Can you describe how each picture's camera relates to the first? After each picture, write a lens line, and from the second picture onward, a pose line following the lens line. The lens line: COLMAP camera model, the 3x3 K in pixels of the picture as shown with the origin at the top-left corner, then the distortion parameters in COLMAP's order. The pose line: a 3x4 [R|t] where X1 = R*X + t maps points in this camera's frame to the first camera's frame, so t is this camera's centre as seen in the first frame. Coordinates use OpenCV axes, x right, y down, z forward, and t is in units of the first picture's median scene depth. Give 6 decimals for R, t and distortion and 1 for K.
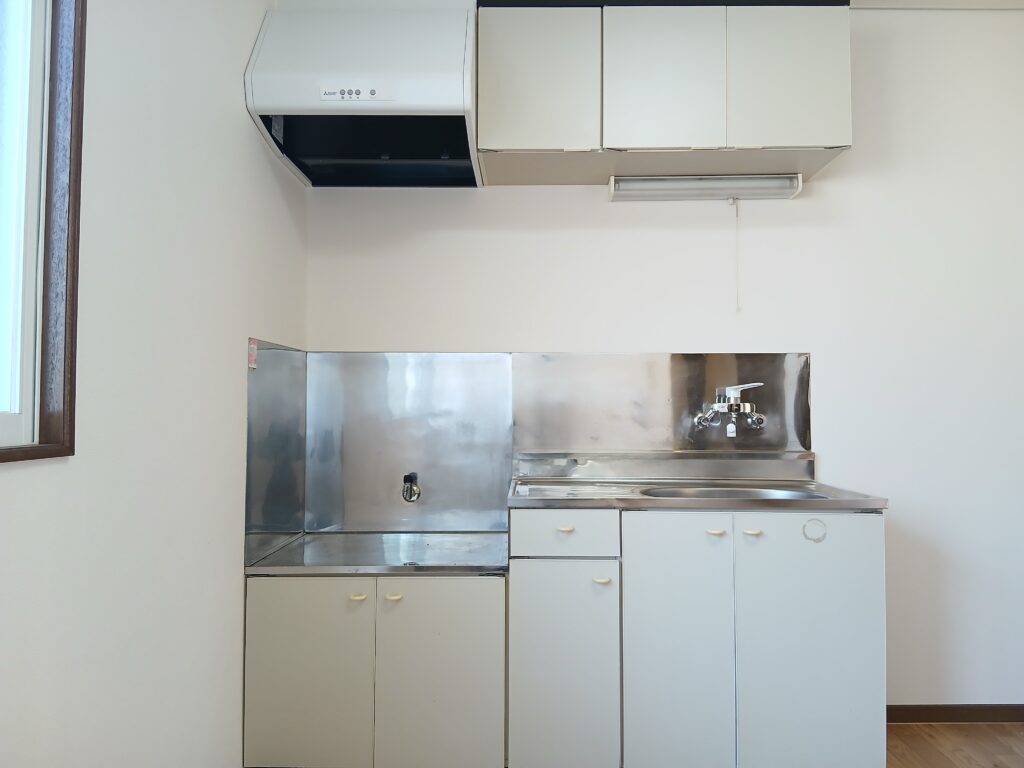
lens RADIAL K [[793.3, 0, 510.9], [0, 793.3, 364.0], [0, 0, 1]] dist [0.099625, -0.174248]
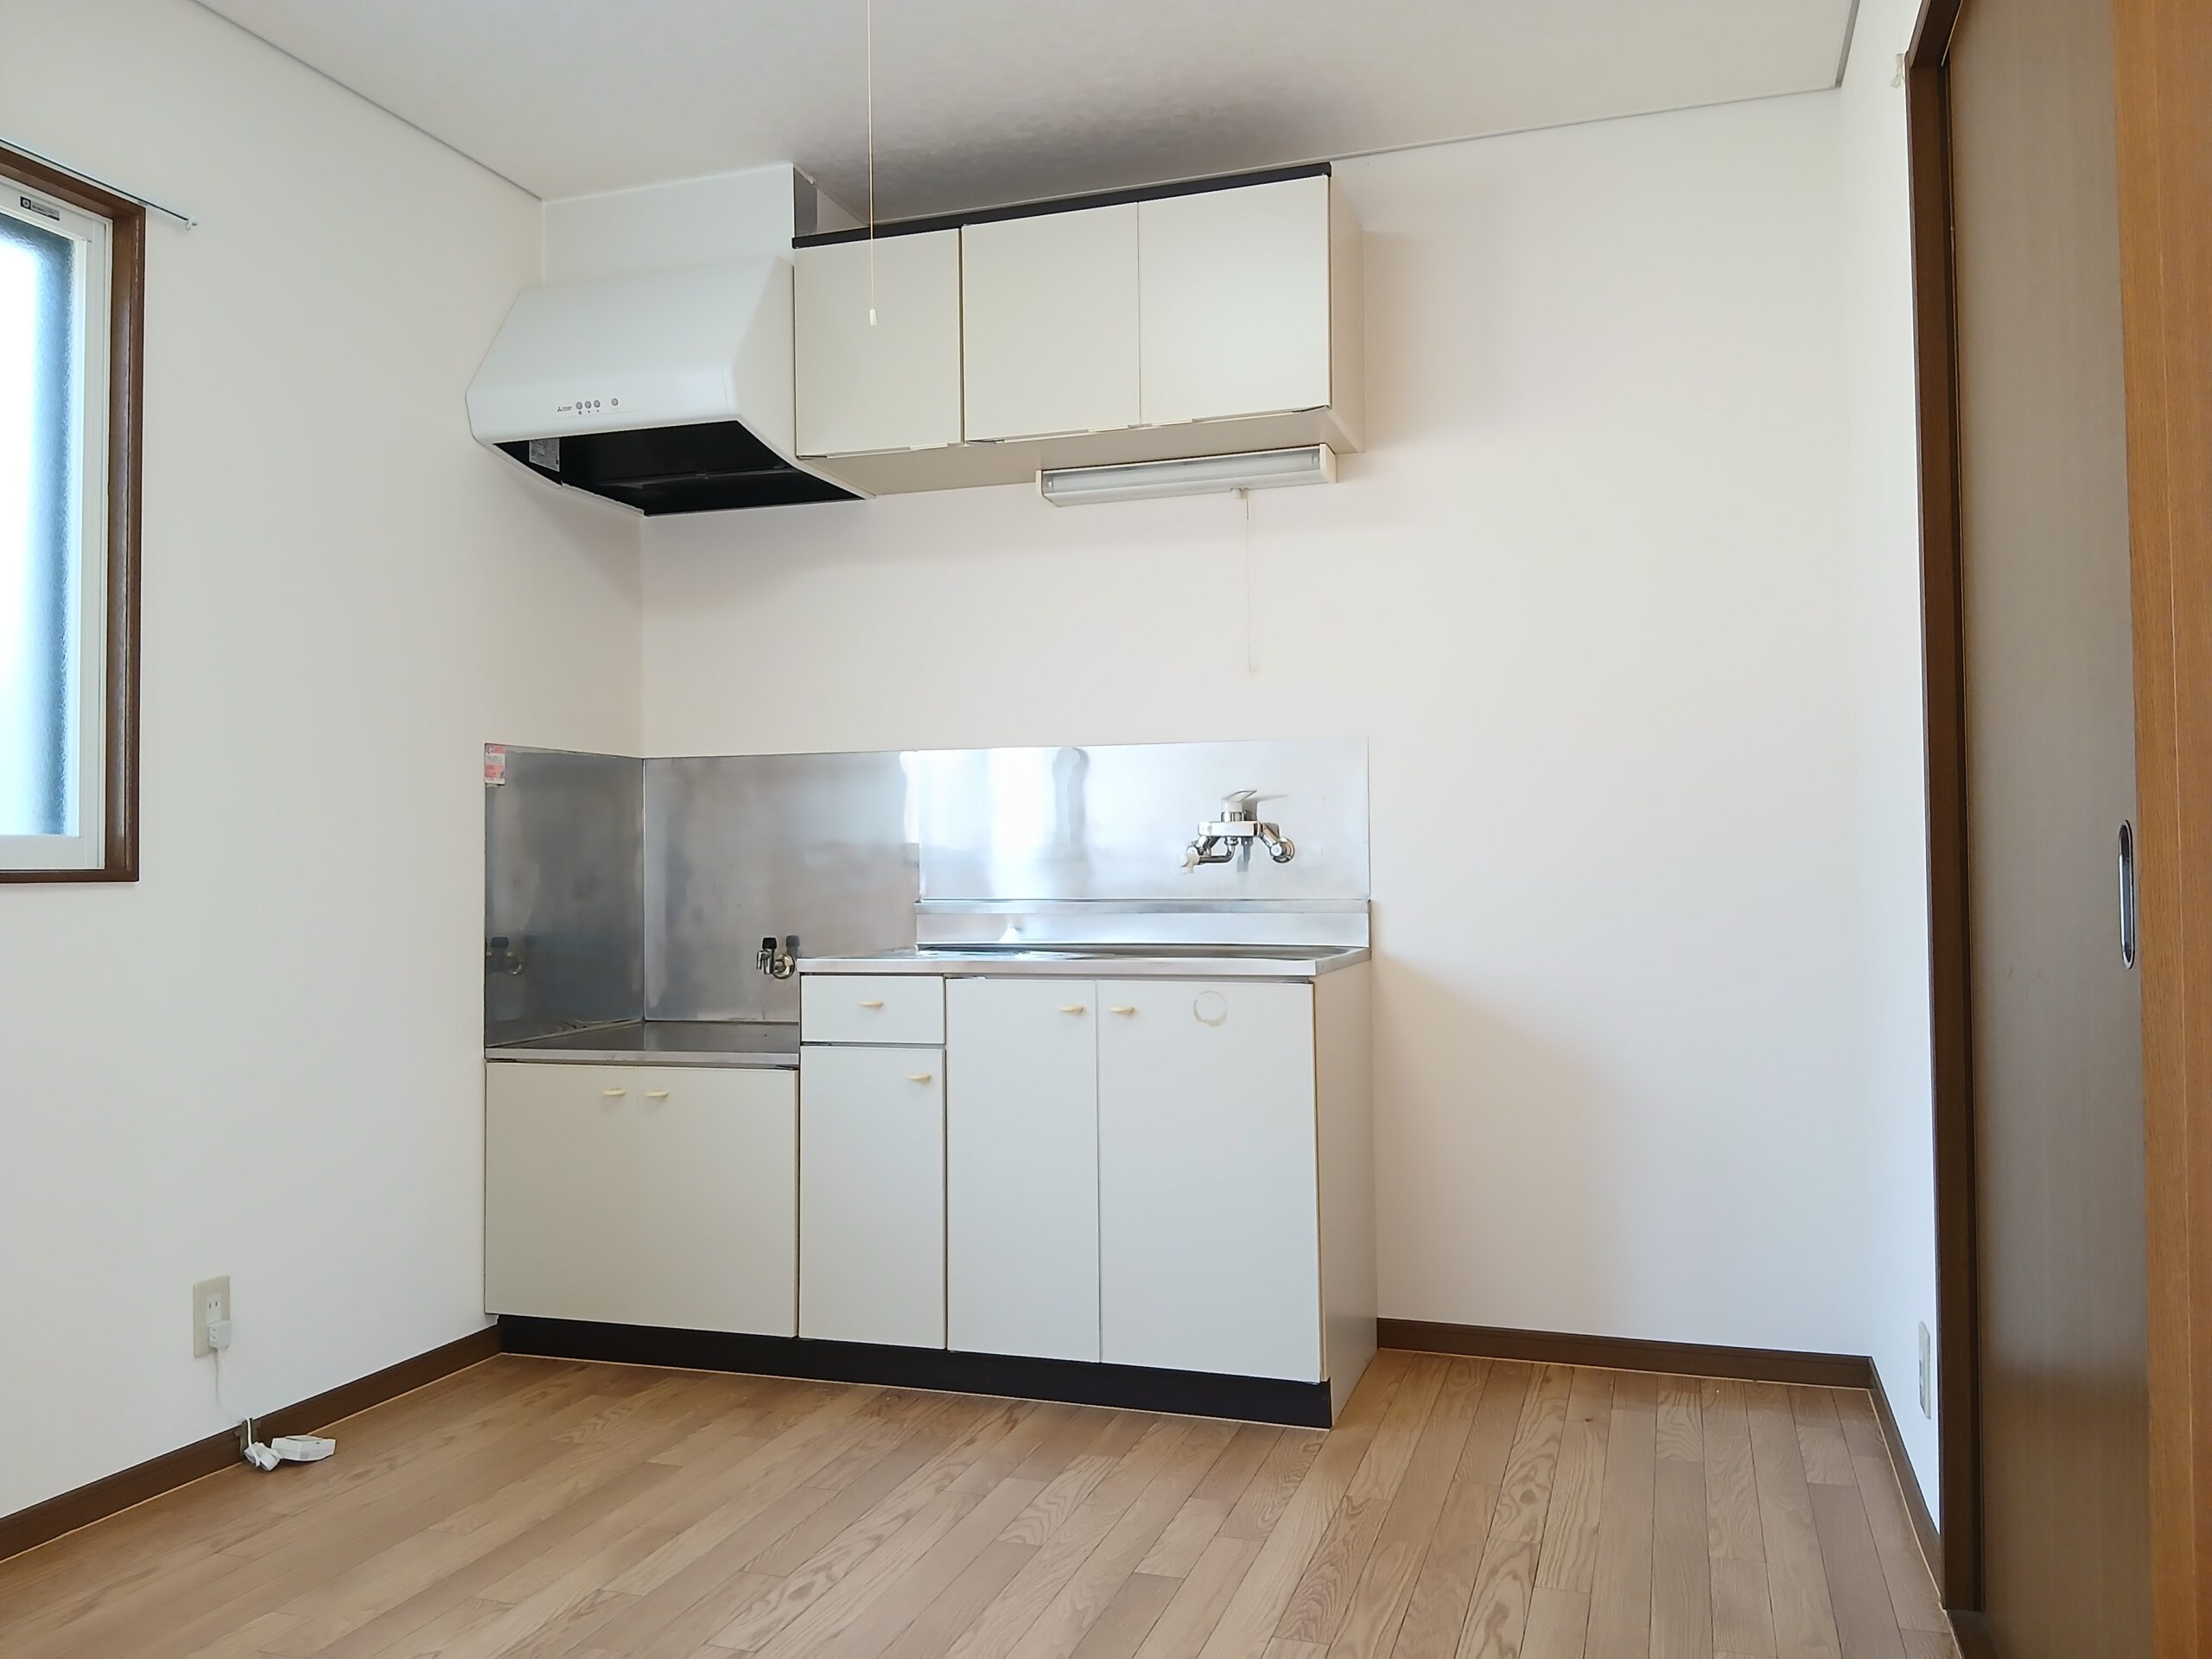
lens RADIAL K [[1713.7, 0, 1103.7], [0, 1713.7, 786.3], [0, 0, 1]] dist [0.099625, -0.174248]
pose [[0.953096, -0.024074, -0.301708, 0.651987], [0.027251, 0.999609, 0.006325, 0.011584], [0.301438, -0.014250, 0.953379, -0.337494]]
